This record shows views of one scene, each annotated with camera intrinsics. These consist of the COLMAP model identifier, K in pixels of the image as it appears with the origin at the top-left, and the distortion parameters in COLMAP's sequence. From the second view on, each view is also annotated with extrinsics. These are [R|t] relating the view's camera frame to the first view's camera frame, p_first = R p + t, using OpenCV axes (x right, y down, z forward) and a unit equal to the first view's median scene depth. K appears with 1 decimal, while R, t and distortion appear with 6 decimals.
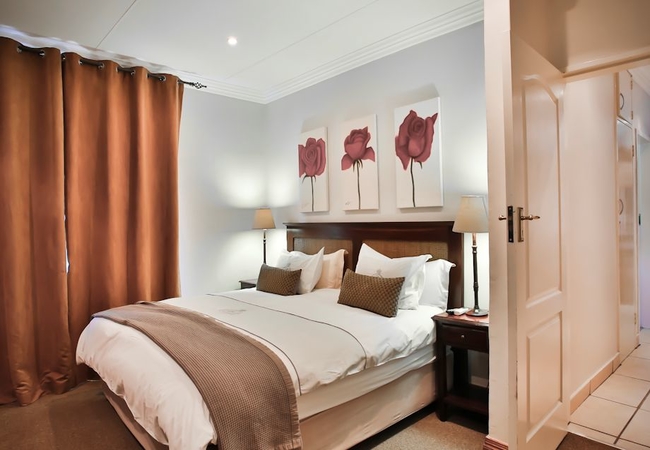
lens RADIAL K [[419.9, 0, 316.1], [0, 419.9, 221.0], [0, 0, 1]] dist [-0.071602, 0.042227]
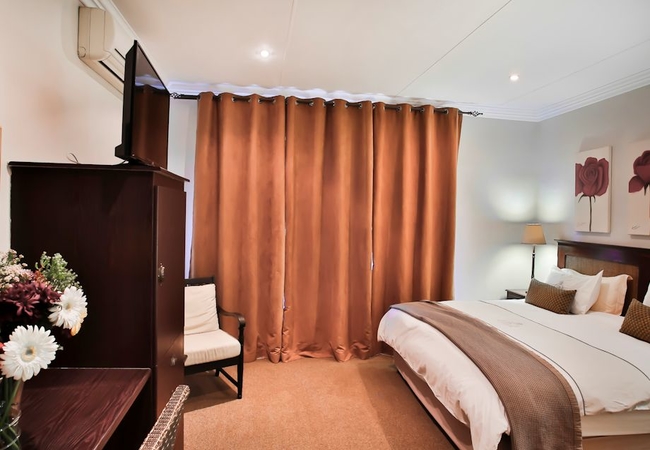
lens RADIAL K [[394.2, 0, 322.8], [0, 394.2, 219.6], [0, 0, 1]] dist [-0.068950, 0.037667]
pose [[0.833542, 0.045005, -0.550620, -0.044987], [-0.038666, 0.998985, 0.023119, -0.061004], [0.551101, 0.002020, 0.834436, -0.145887]]
